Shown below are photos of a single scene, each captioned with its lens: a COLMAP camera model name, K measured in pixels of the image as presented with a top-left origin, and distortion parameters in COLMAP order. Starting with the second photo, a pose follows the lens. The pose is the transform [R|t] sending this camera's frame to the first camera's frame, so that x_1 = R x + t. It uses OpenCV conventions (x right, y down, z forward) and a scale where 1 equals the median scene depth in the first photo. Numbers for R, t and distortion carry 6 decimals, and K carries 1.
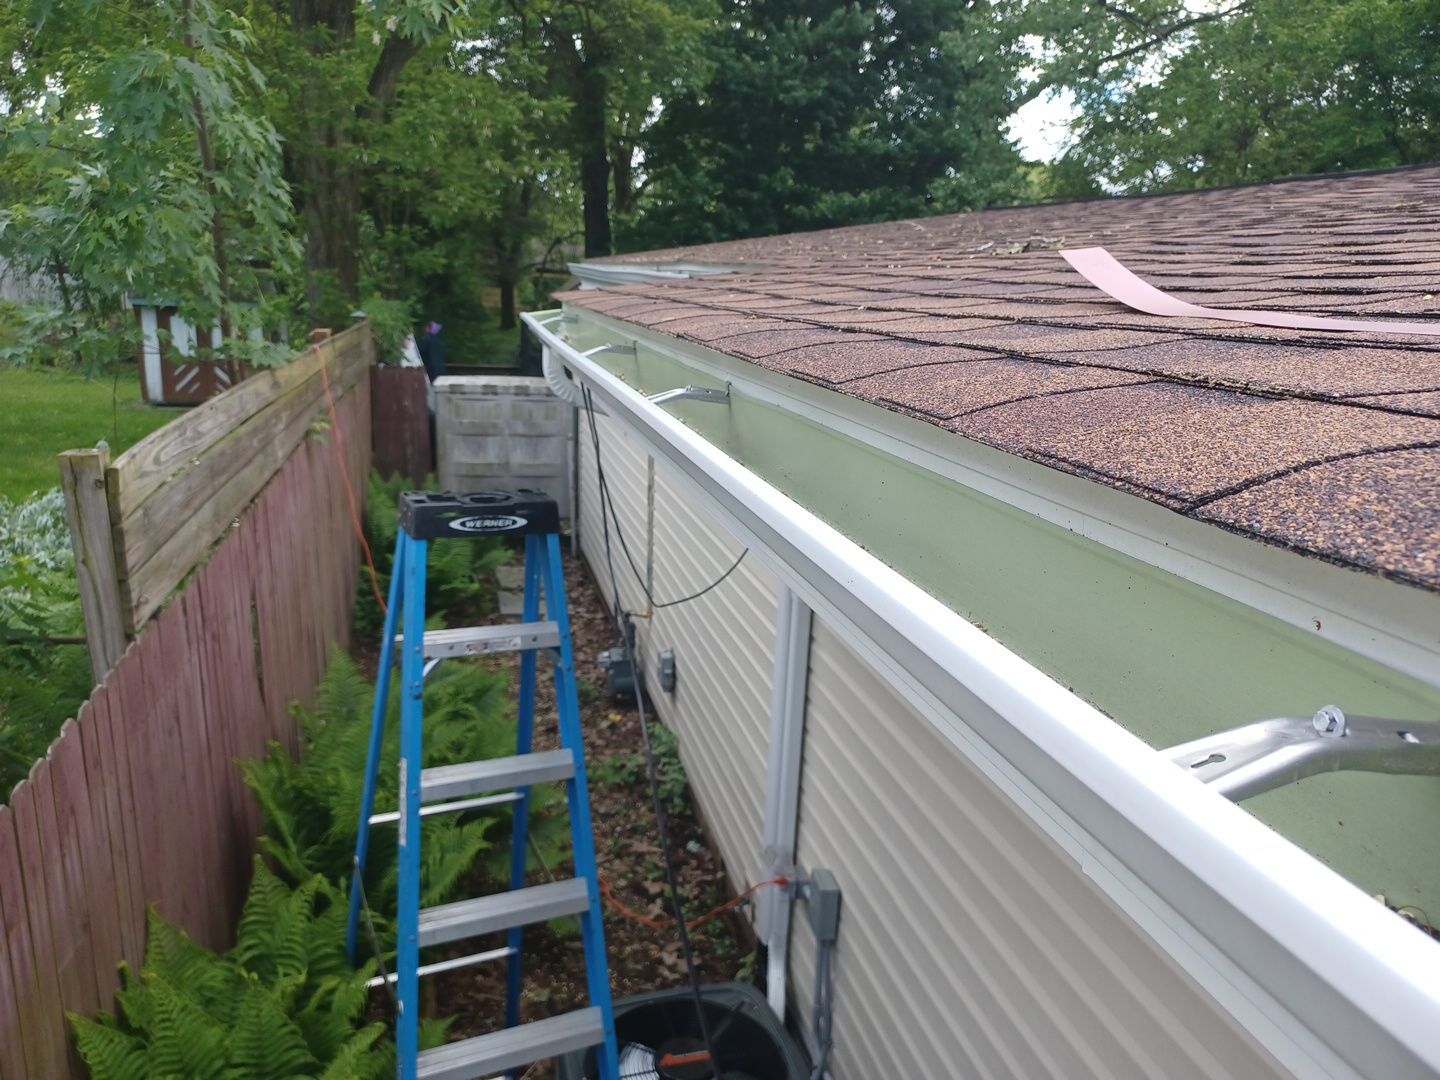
lens RADIAL K [[1020.4, 0, 703.7], [0, 1020.4, 534.6], [0, 0, 1]] dist [0.051569, -0.068750]
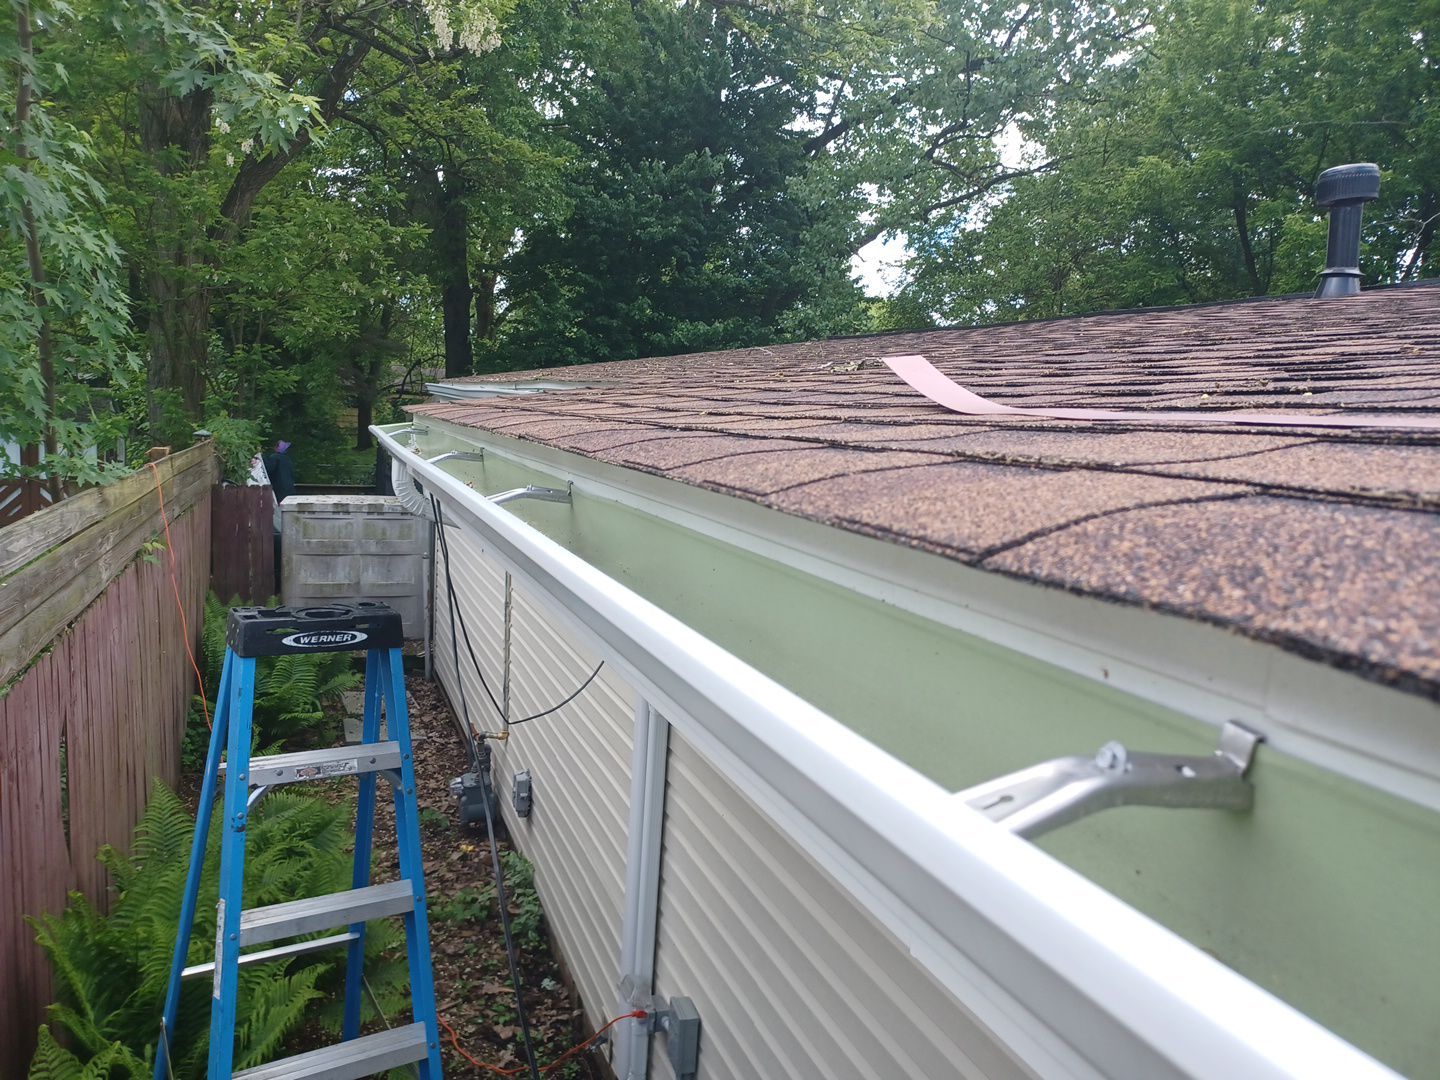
lens RADIAL K [[1020.4, 0, 703.7], [0, 1020.4, 534.6], [0, 0, 1]] dist [0.051569, -0.068750]
pose [[0.991177, -0.005146, 0.132446, 0.006464], [0.020565, 0.993117, -0.115310, 0.005652], [-0.130941, 0.117016, 0.984460, 0.003343]]
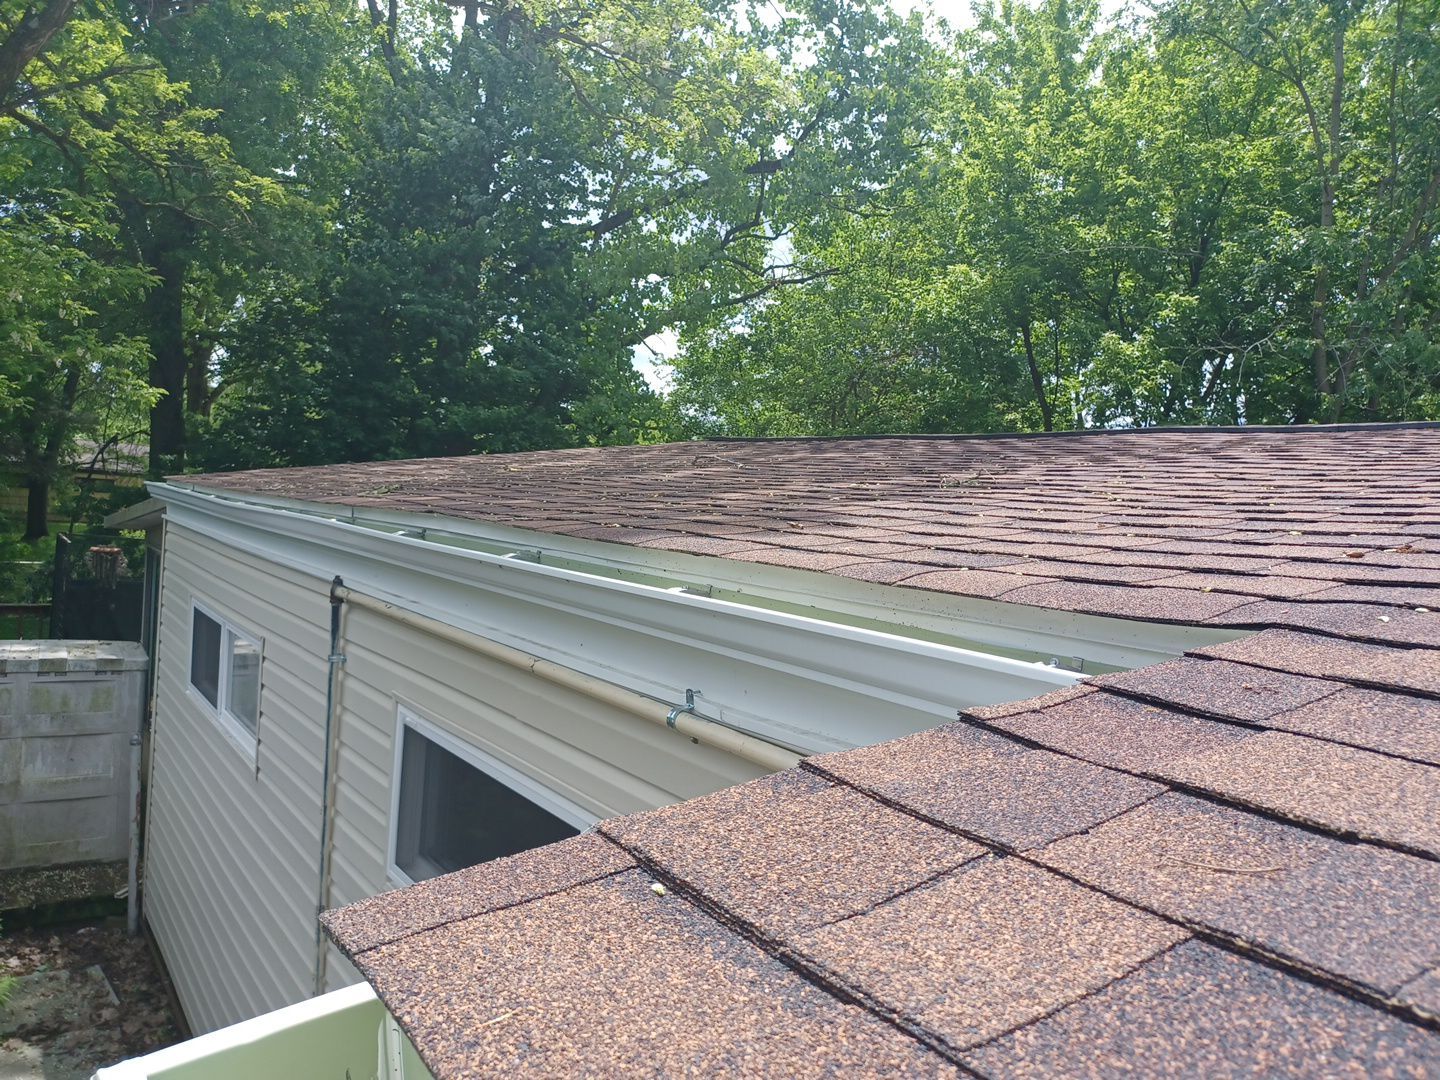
lens RADIAL K [[1047.1, 0, 719.0], [0, 1047.1, 552.8], [0, 0, 1]] dist [0.024826, 0.000039]
pose [[0.925889, 0.014897, 0.377502, -0.092456], [0.056265, 0.982641, -0.176777, -0.163418], [-0.373583, 0.184916, 0.908979, 0.502829]]
